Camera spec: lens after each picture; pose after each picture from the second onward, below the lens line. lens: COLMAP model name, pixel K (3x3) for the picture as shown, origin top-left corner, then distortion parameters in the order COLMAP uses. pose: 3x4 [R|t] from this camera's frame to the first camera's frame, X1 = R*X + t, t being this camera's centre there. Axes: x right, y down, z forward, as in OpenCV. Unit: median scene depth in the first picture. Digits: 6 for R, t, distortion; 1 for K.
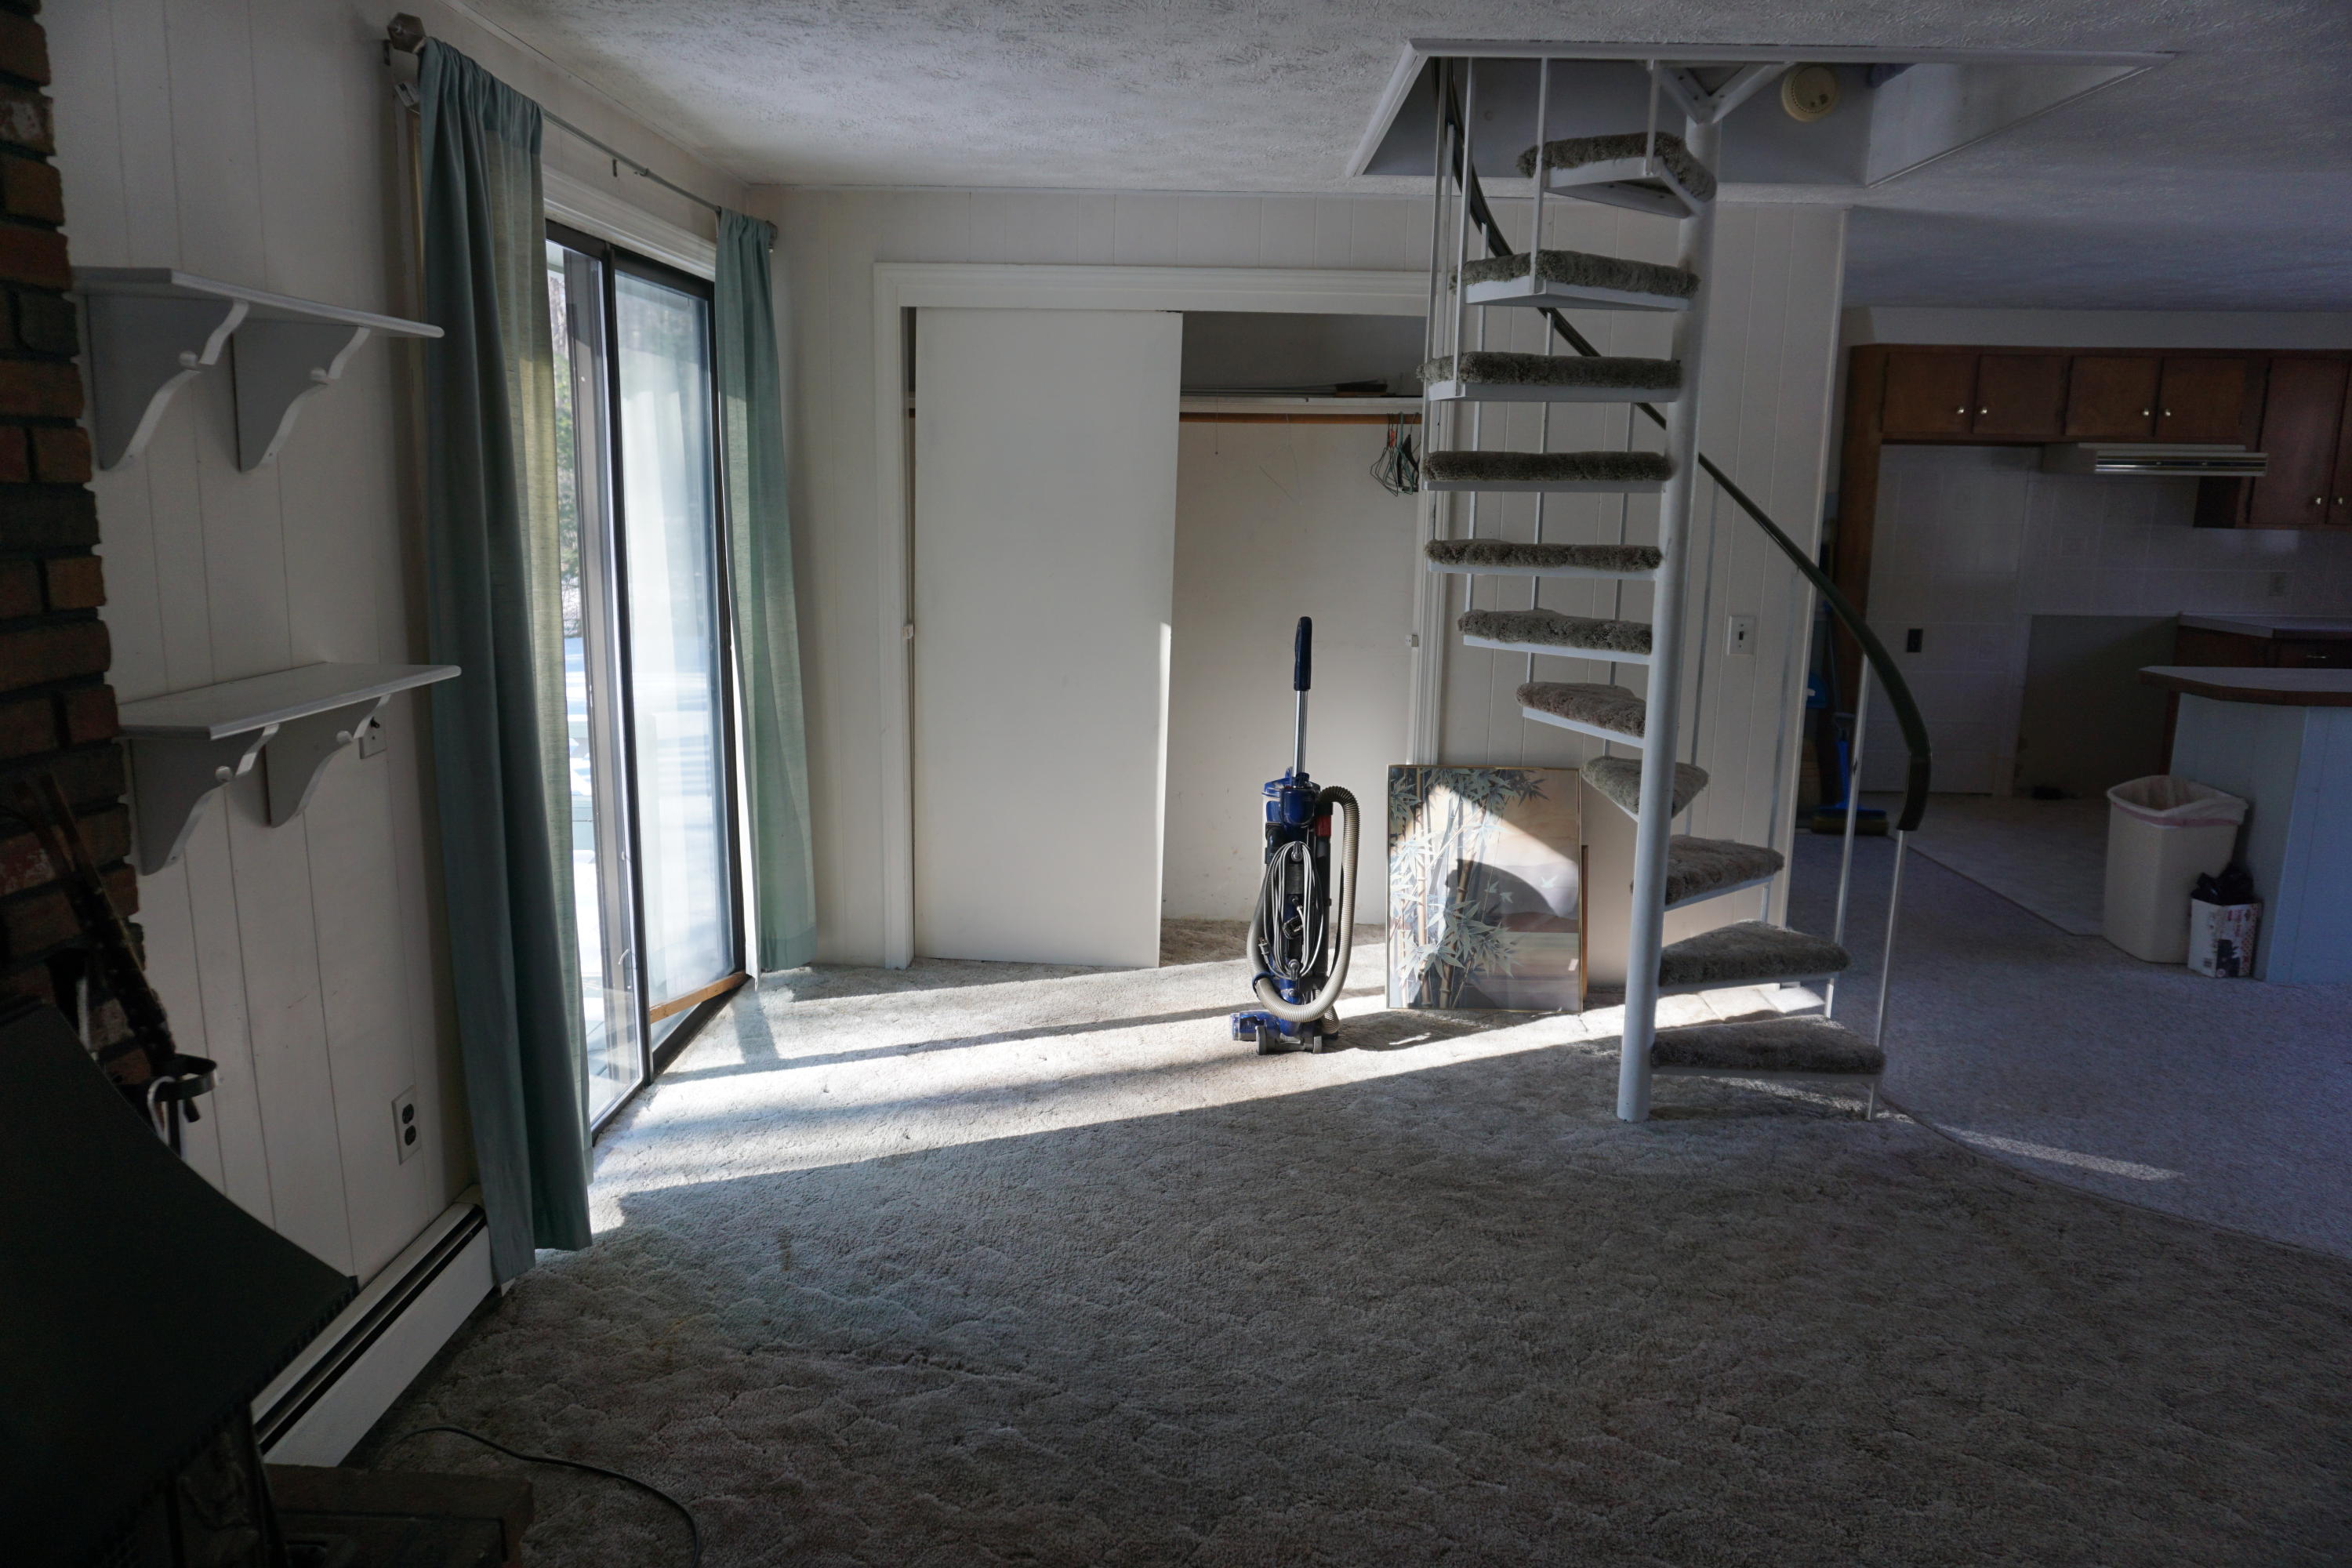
lens RADIAL K [[1568.2, 0, 1176.0], [0, 1568.2, 784.0], [0, 0, 1]] dist [-0.061768, 0.048882]
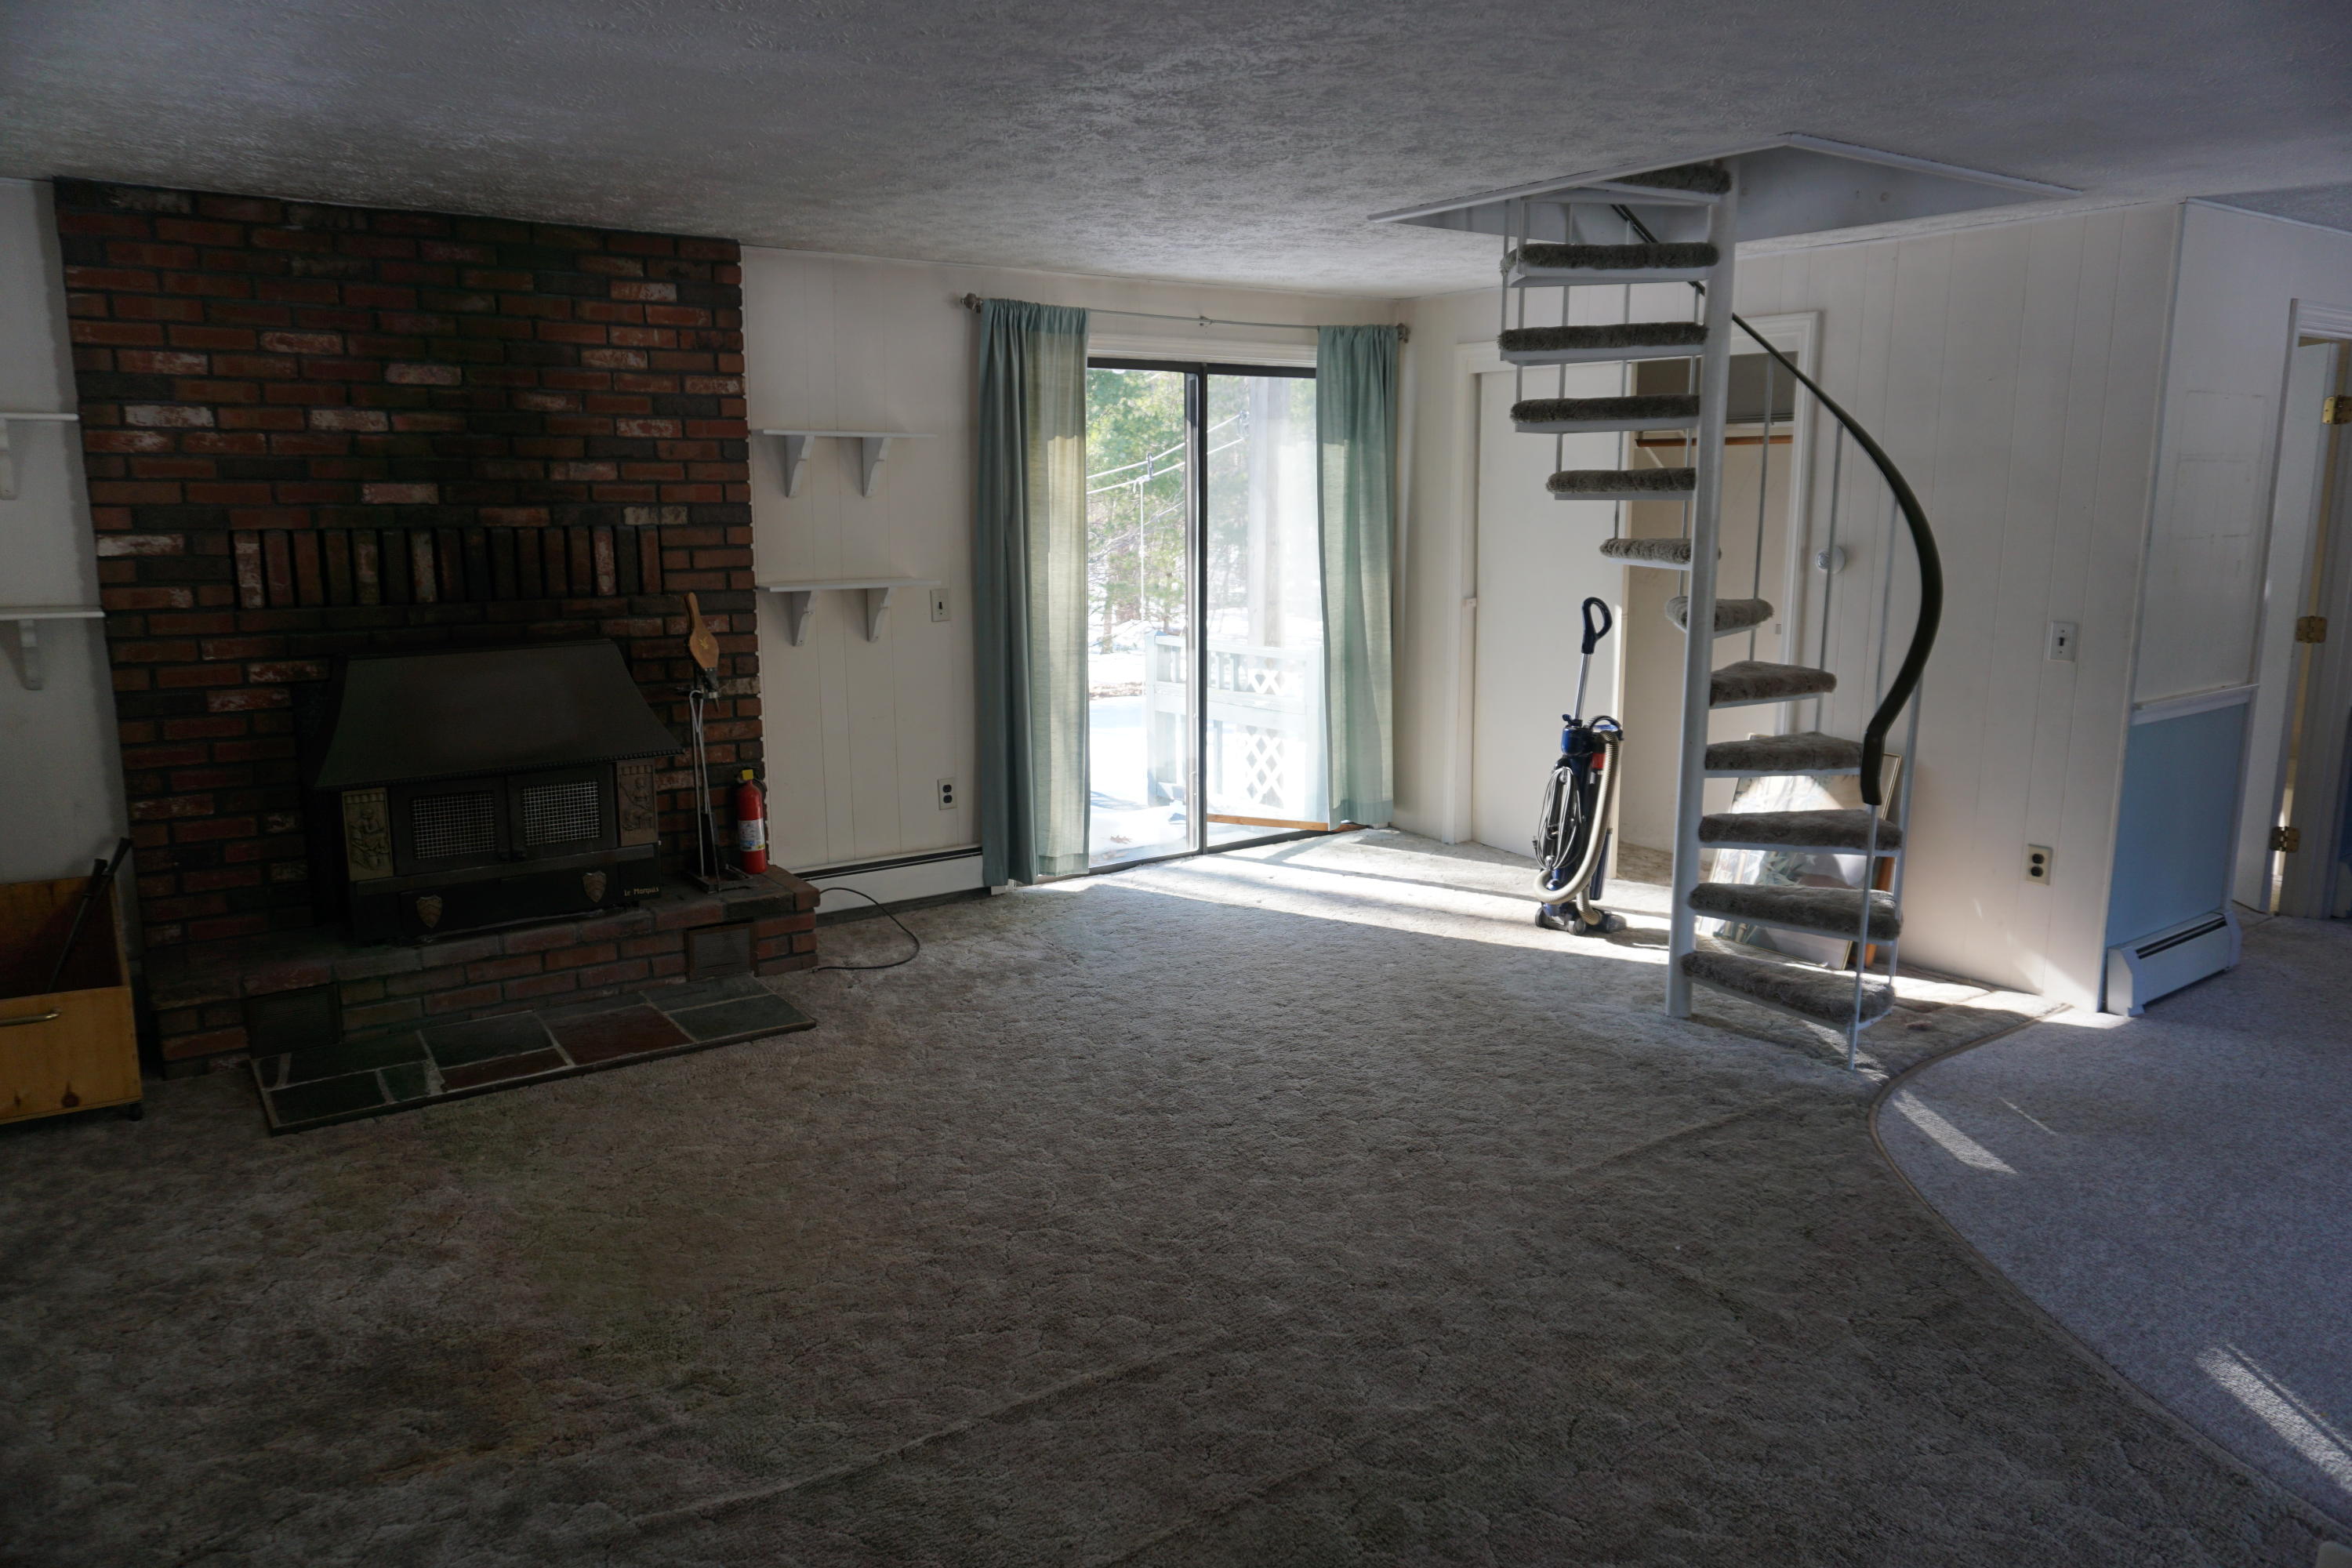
lens RADIAL K [[1568.2, 0, 1176.0], [0, 1568.2, 784.0], [0, 0, 1]] dist [-0.061768, 0.048882]
pose [[0.589854, 0.133716, -0.796362, 1.056195], [-0.142033, 0.988000, 0.060692, 0.019844], [0.794921, 0.077311, 0.601767, -0.052973]]
